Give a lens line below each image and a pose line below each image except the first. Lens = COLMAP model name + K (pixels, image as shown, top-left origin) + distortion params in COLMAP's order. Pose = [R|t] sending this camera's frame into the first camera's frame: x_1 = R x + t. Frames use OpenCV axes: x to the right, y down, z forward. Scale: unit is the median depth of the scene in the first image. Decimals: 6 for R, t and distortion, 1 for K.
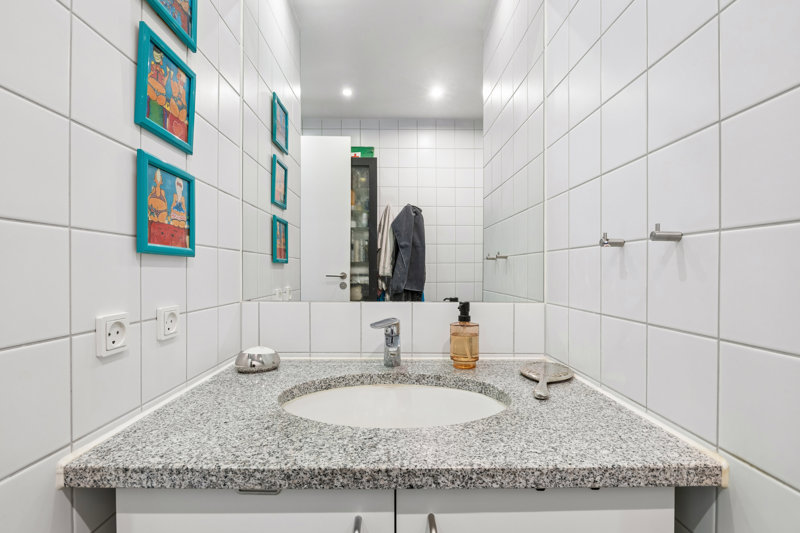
lens RADIAL K [[379.6, 0, 398.5], [0, 379.6, 270.9], [0, 0, 1]] dist [-0.012029, -0.001125]
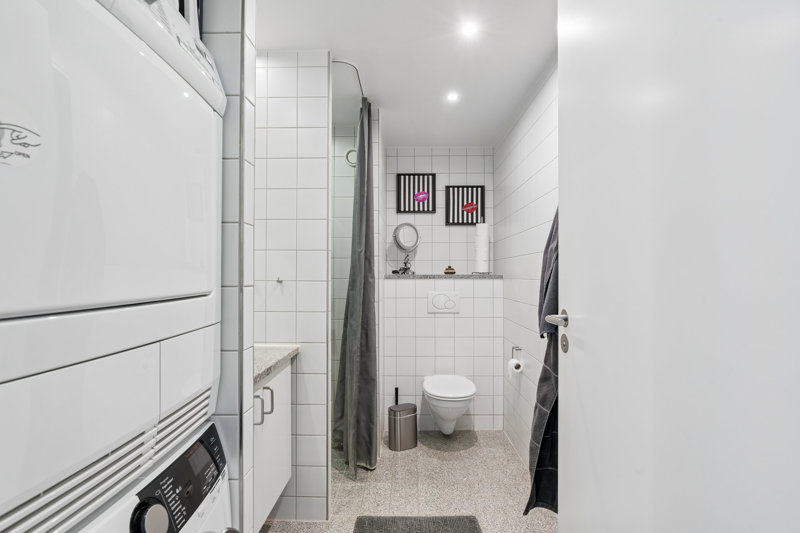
lens RADIAL K [[379.6, 0, 398.3], [0, 379.6, 267.5], [0, 0, 1]] dist [-0.012029, -0.001125]
pose [[0.017422, 0.002288, 0.999846, -2.583248], [-0.005195, 0.999984, -0.002197, -0.221085], [-0.999835, -0.005156, 0.017434, -0.005281]]
